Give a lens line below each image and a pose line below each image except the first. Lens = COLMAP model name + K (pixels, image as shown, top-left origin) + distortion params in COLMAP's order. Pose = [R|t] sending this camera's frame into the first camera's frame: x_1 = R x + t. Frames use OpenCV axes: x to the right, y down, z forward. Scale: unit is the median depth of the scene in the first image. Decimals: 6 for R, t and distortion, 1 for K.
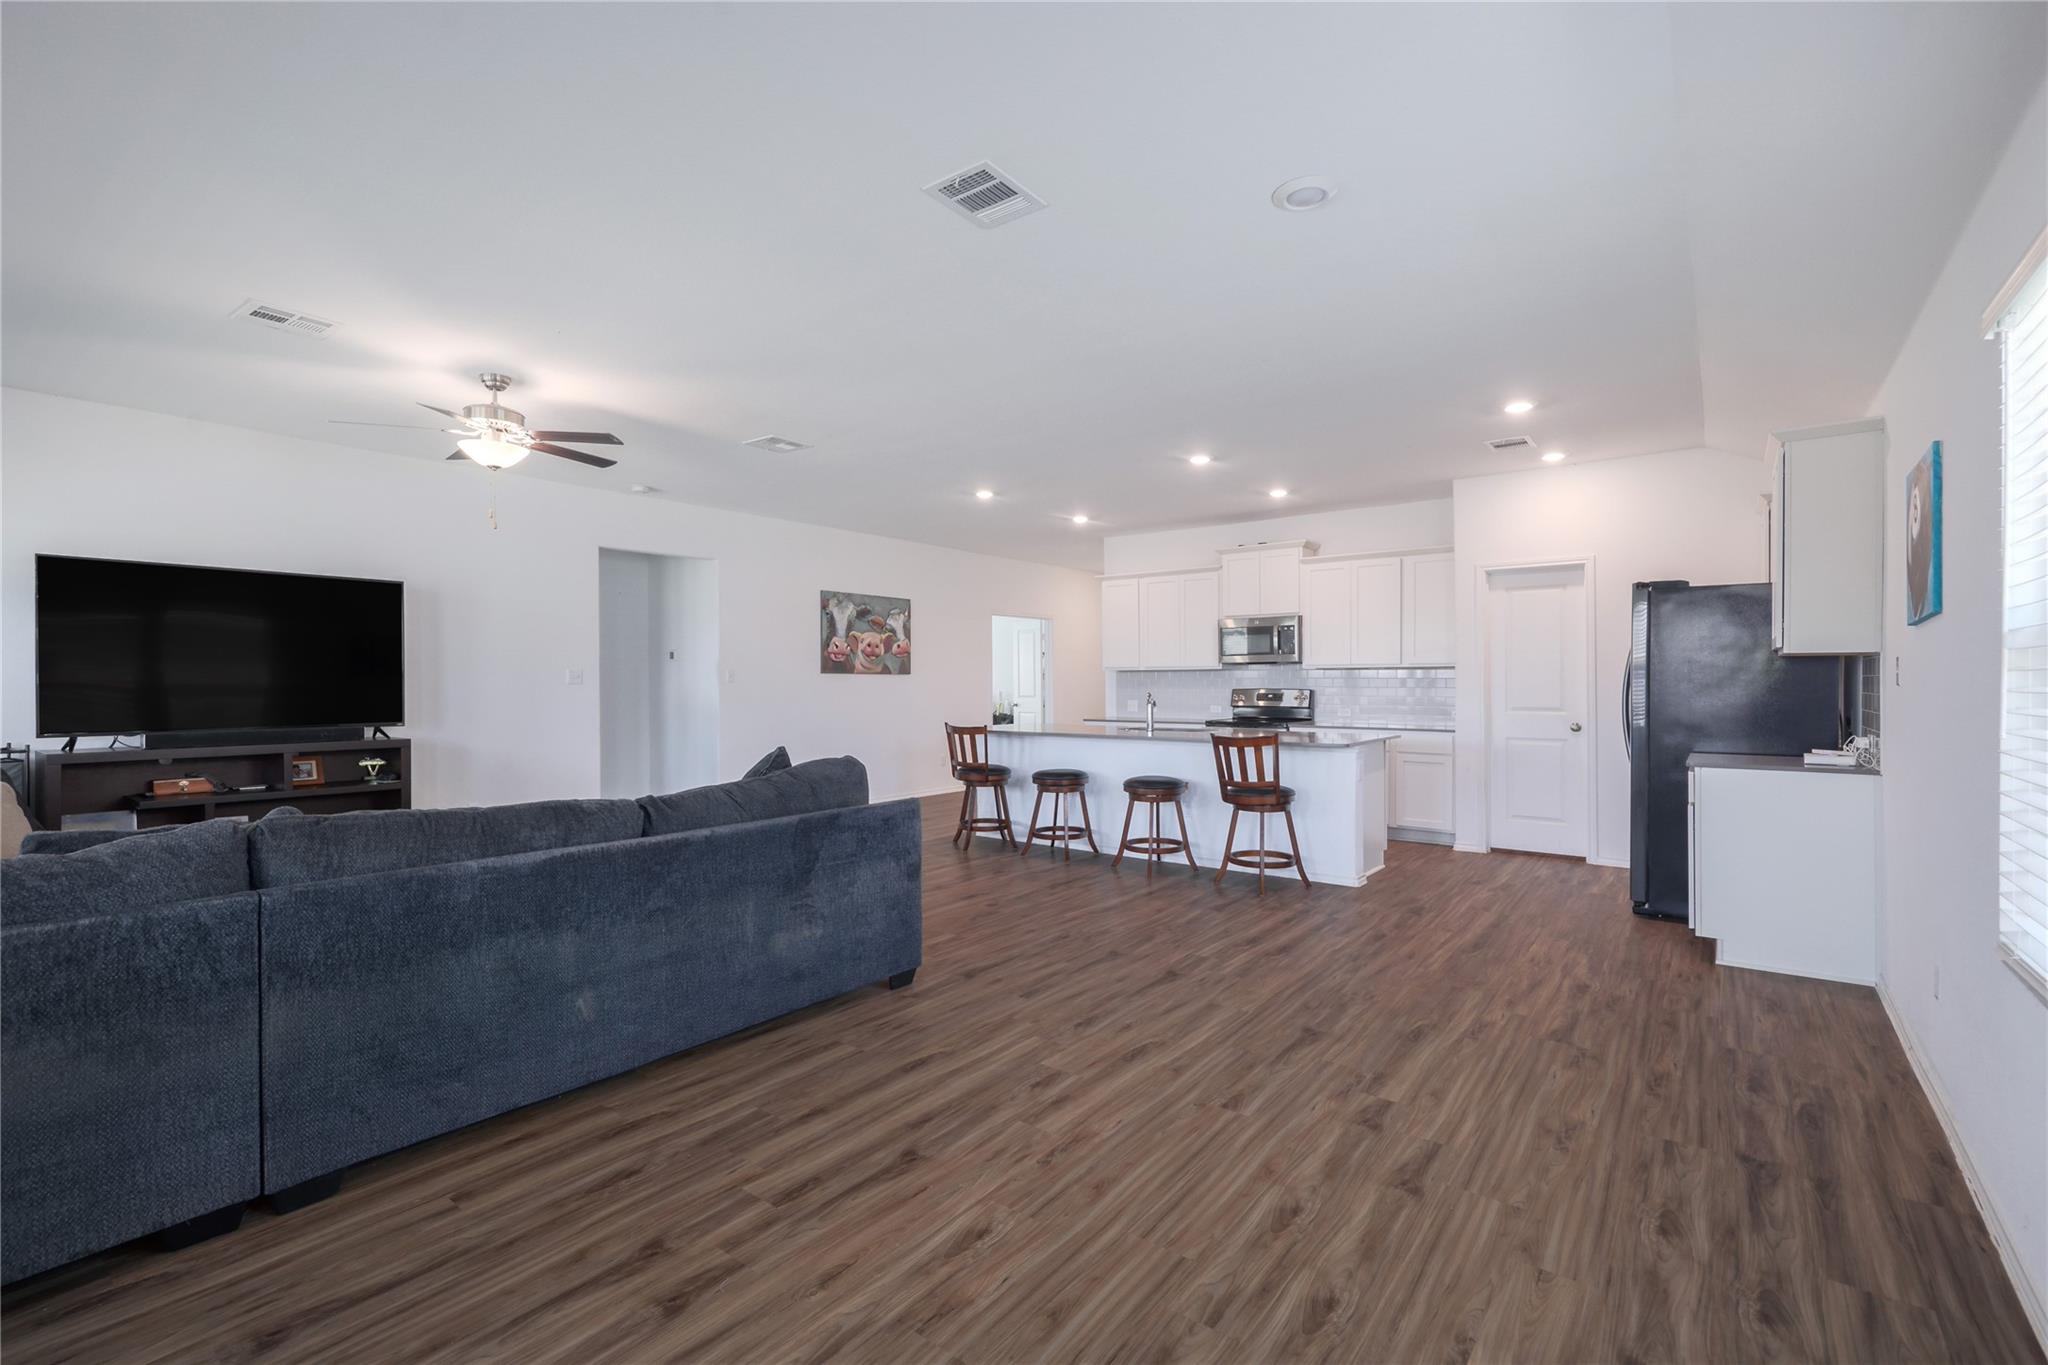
lens RADIAL K [[912.6, 0, 1034.6], [0, 912.6, 685.3], [0, 0, 1]] dist [0.008449, 0.000013]
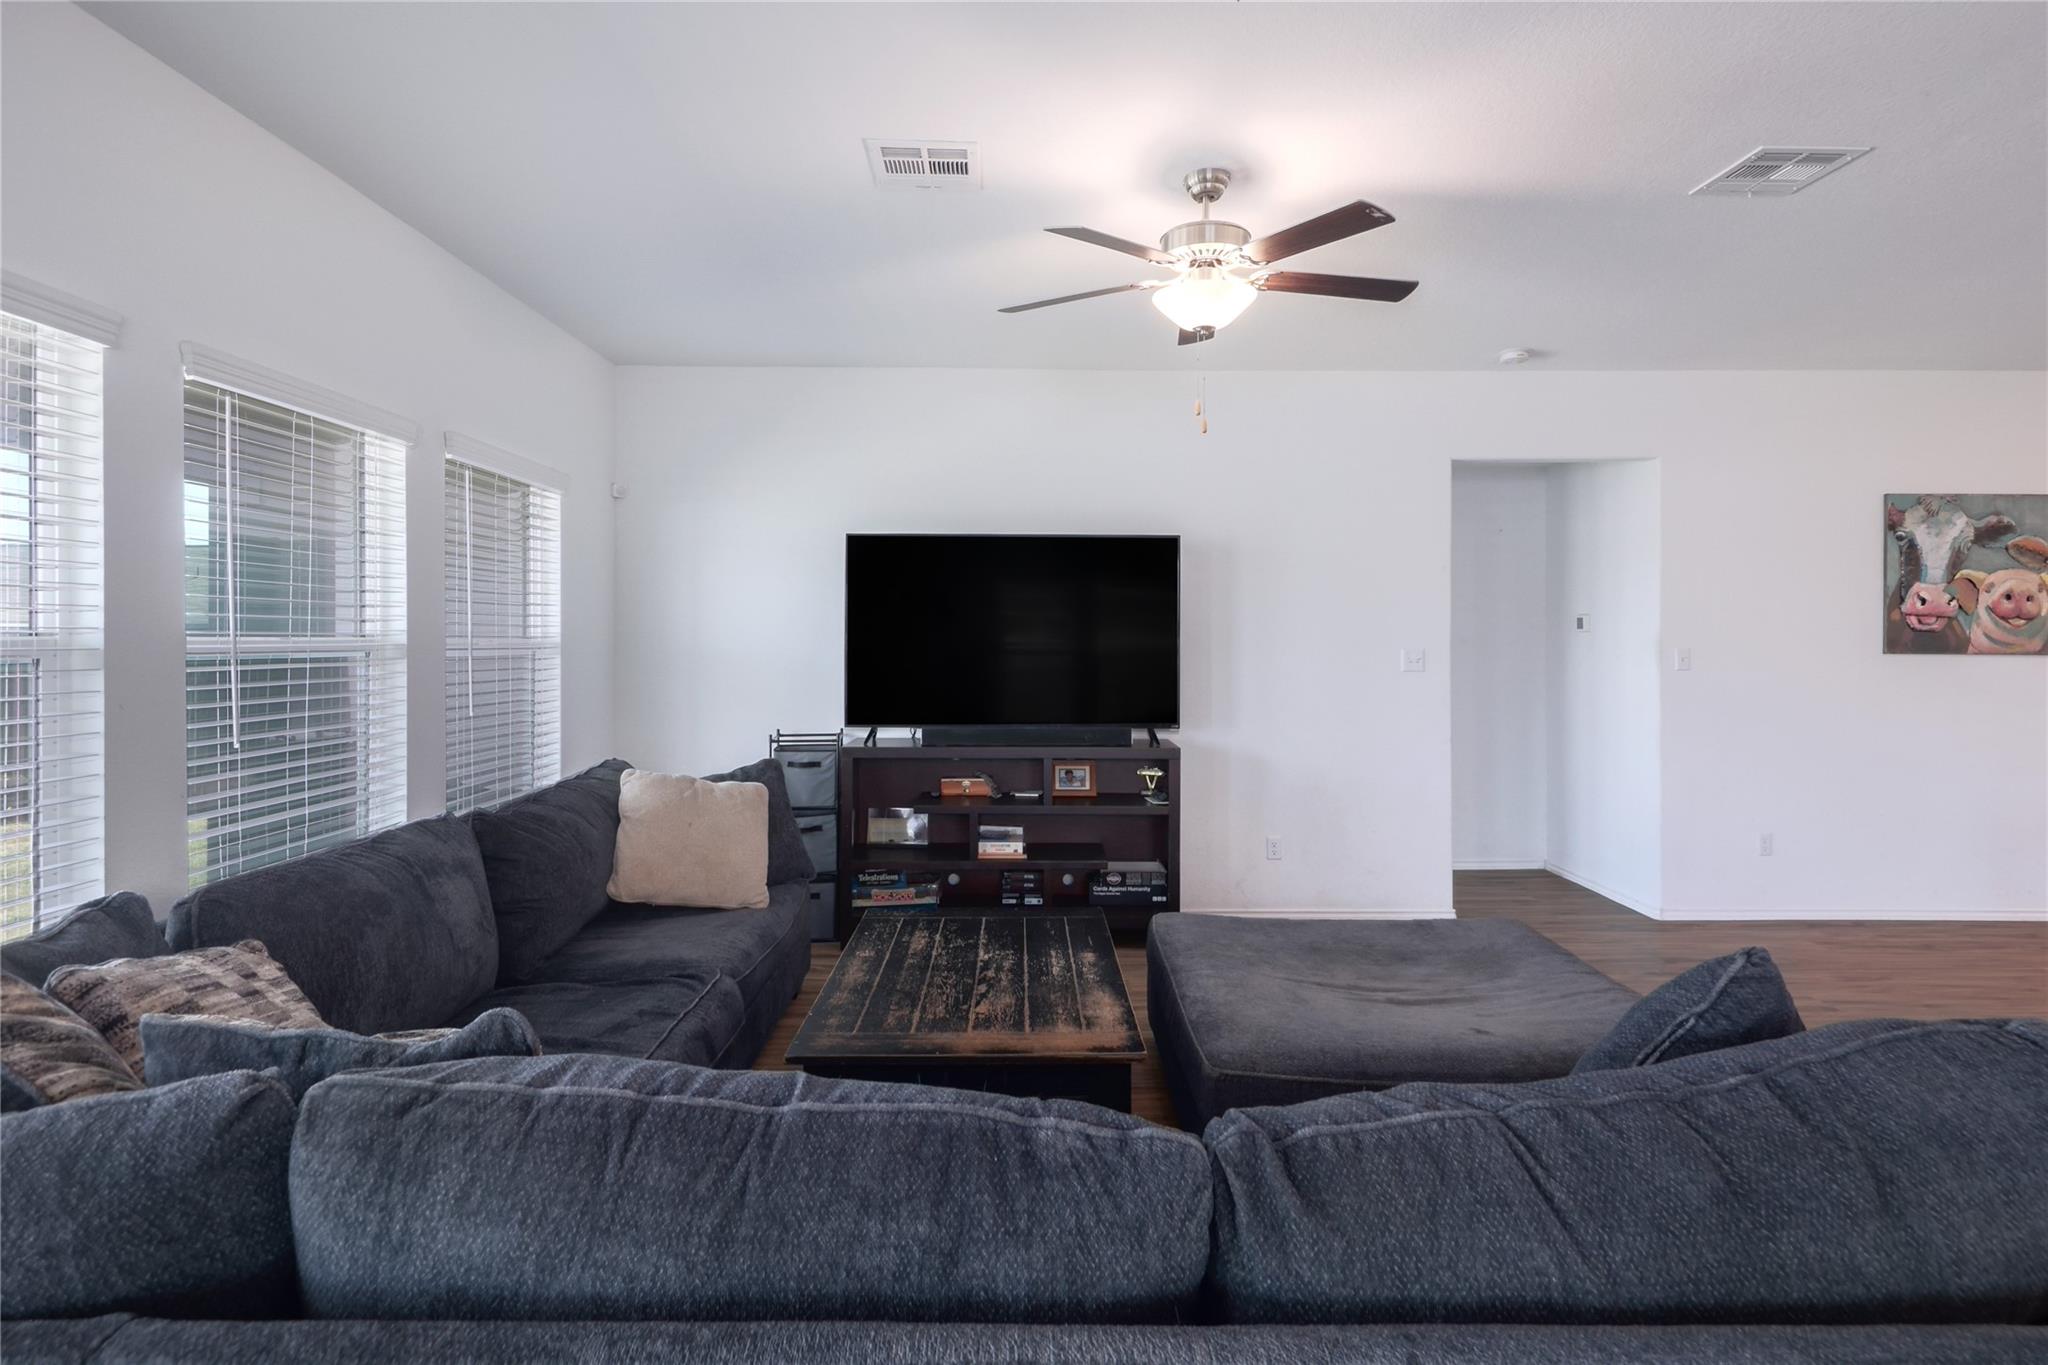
lens RADIAL K [[1024.0, 0, 1040.5], [0, 1024.0, 640.5], [0, 0, 1]] dist [0.015697, -0.000761]
pose [[0.615748, 0.005611, -0.787923, -0.099485], [-0.007434, 0.999972, 0.001311, -0.027326], [0.787908, 0.005050, 0.615772, 0.394167]]
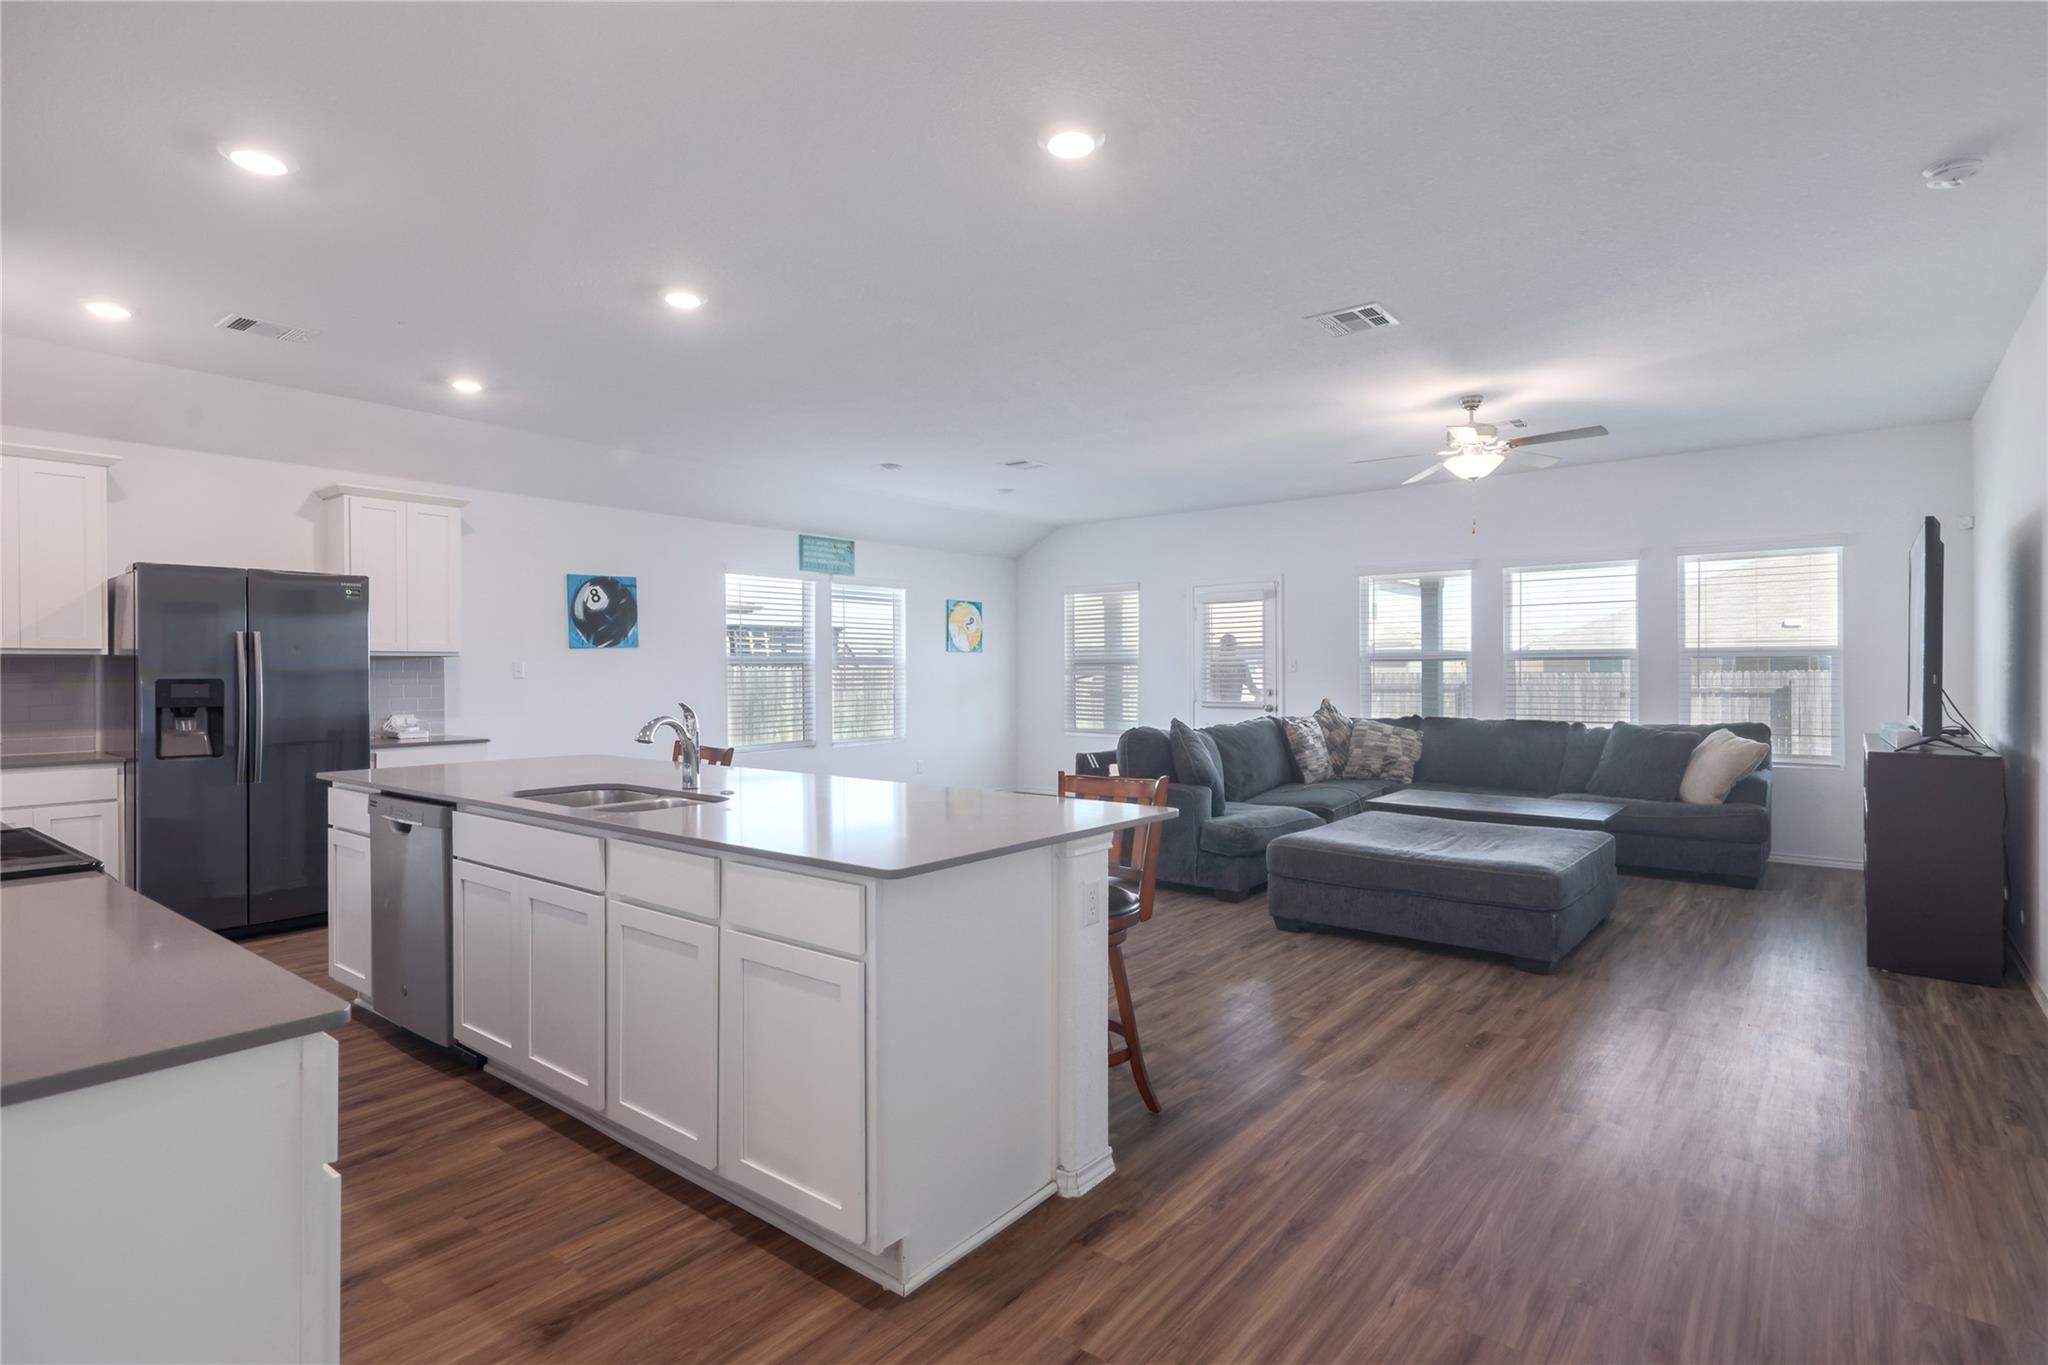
lens RADIAL K [[1043.1, 0, 1032.8], [0, 1043.1, 673.6], [0, 0, 1]] dist [0.009589, 0.000237]
pose [[-0.999739, 0.006164, 0.021992, -0.063891], [0.006349, 0.999945, 0.008380, -0.011070], [-0.021939, 0.008517, -0.999723, 1.780161]]
